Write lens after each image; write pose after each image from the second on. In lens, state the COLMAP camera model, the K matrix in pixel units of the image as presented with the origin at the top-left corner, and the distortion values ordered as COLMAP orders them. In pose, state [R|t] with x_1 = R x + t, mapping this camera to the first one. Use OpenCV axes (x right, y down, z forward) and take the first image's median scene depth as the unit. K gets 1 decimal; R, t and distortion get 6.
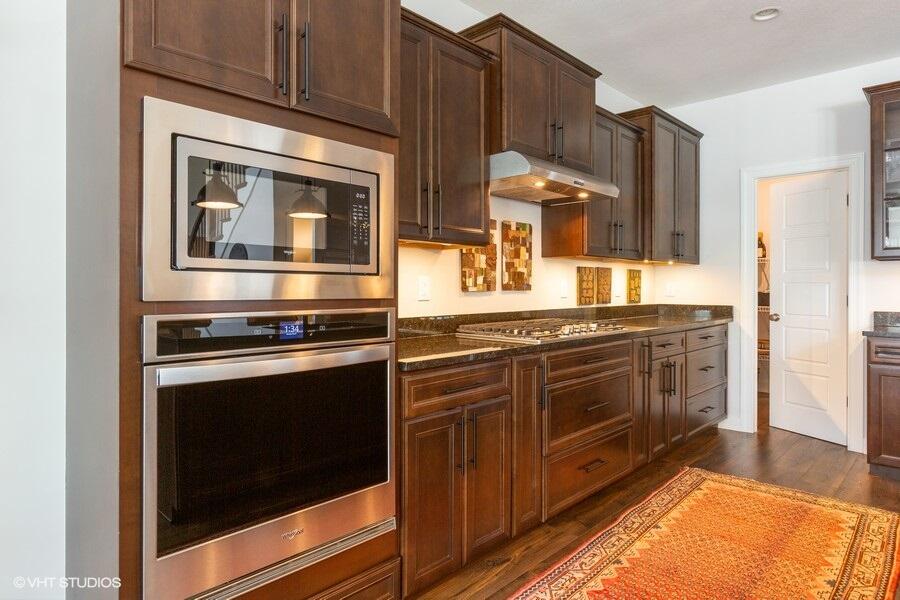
lens RADIAL K [[532.8, 0, 446.7], [0, 532.8, 285.0], [0, 0, 1]] dist [0.002900, 0.001311]
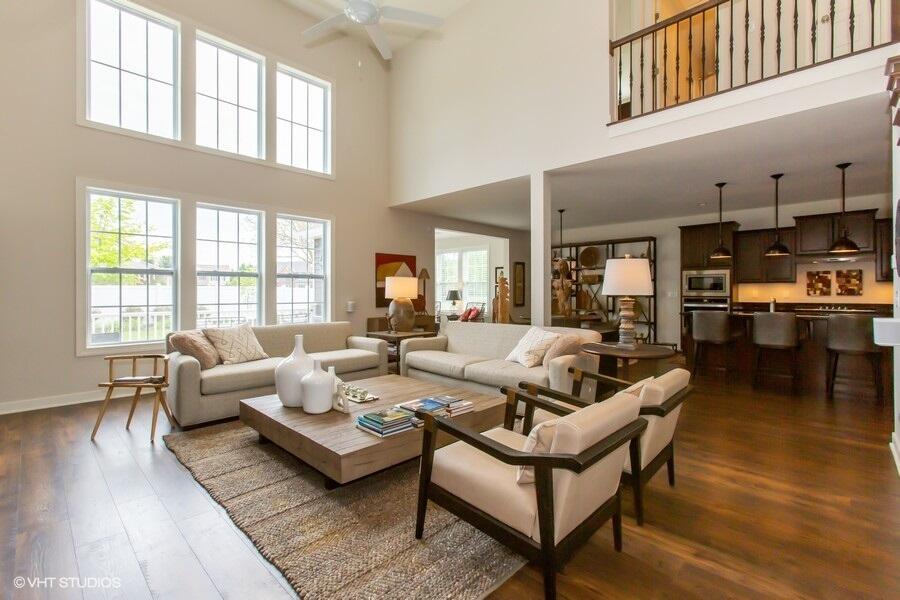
lens RADIAL K [[405.1, 0, 449.8], [0, 405.1, 295.8], [0, 0, 1]] dist [0.000922, 0.000629]
pose [[0.000542, 0.004990, -0.999987, 2.461218], [0.002988, 0.999983, 0.004992, -0.004691], [0.999995, -0.002991, 0.000527, -1.131799]]
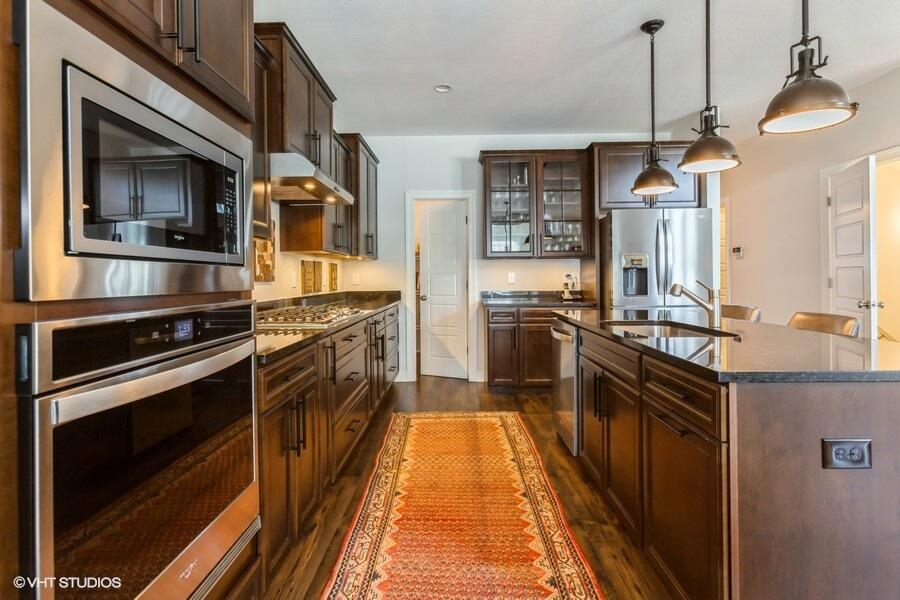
lens RADIAL K [[451.7, 0, 450.2], [0, 451.7, 278.0], [0, 0, 1]] dist [-0.003798, 0.000416]
pose [[0.731804, -0.010610, 0.681433, -0.242986], [0.009548, 0.999940, 0.005315, 0.001637], [-0.681448, 0.002617, 0.731862, 0.099308]]
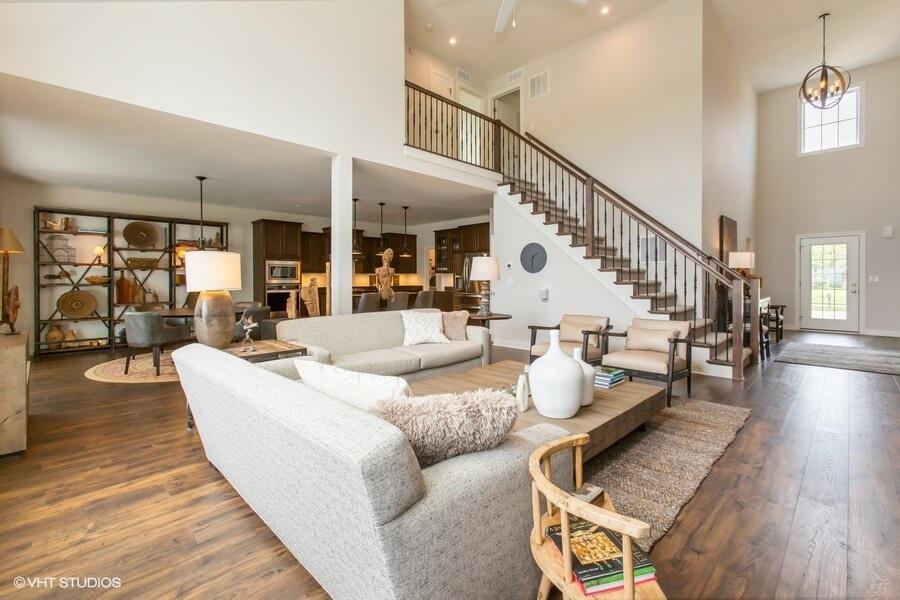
lens RADIAL K [[405.8, 0, 445.5], [0, 405.8, 280.7], [0, 0, 1]] dist [0.000543, 0.000166]
pose [[0.999800, -0.008097, -0.018259, 1.109335], [0.008208, 0.999948, 0.005998, -0.013052], [0.018210, -0.006147, 0.999815, -2.480598]]
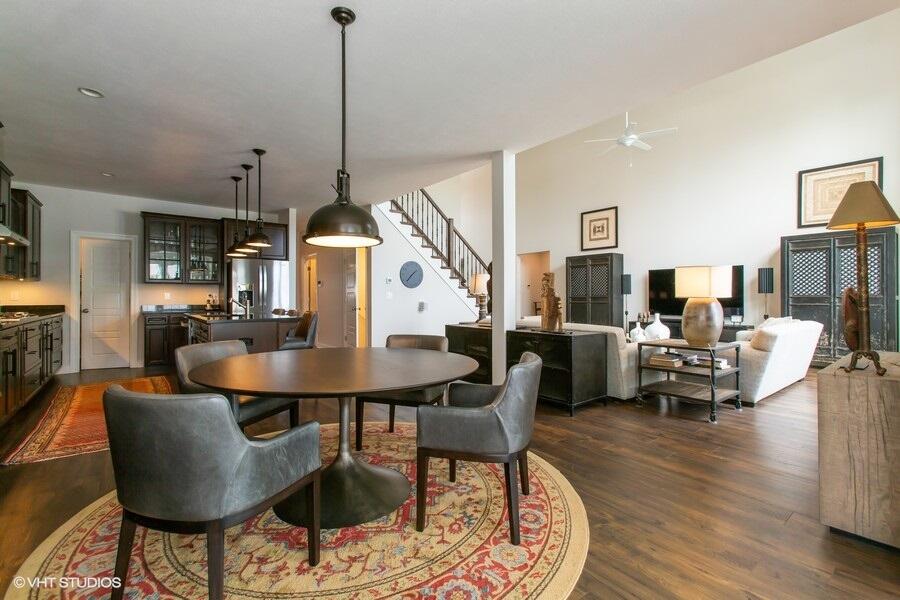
lens RADIAL K [[405.1, 0, 449.8], [0, 405.1, 295.8], [0, 0, 1]] dist [0.000922, 0.000629]
pose [[0.136695, 0.002870, 0.990609, -0.989117], [0.000888, 0.999995, -0.003020, 0.018756], [-0.990613, 0.001292, 0.136692, -0.736733]]
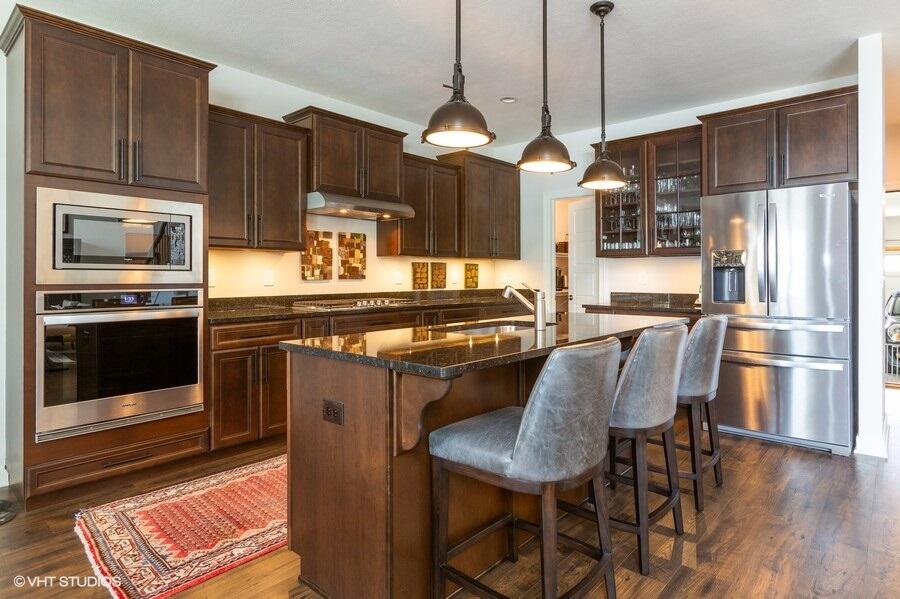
lens RADIAL K [[504.0, 0, 485.5], [0, 504.0, 273.4], [0, 0, 1]] dist [0.003455, 0.001717]
pose [[0.996743, -0.003343, 0.080569, 0.443181], [0.003555, 0.999991, -0.002497, -0.000906], [-0.080560, 0.002775, 0.996746, -0.483968]]
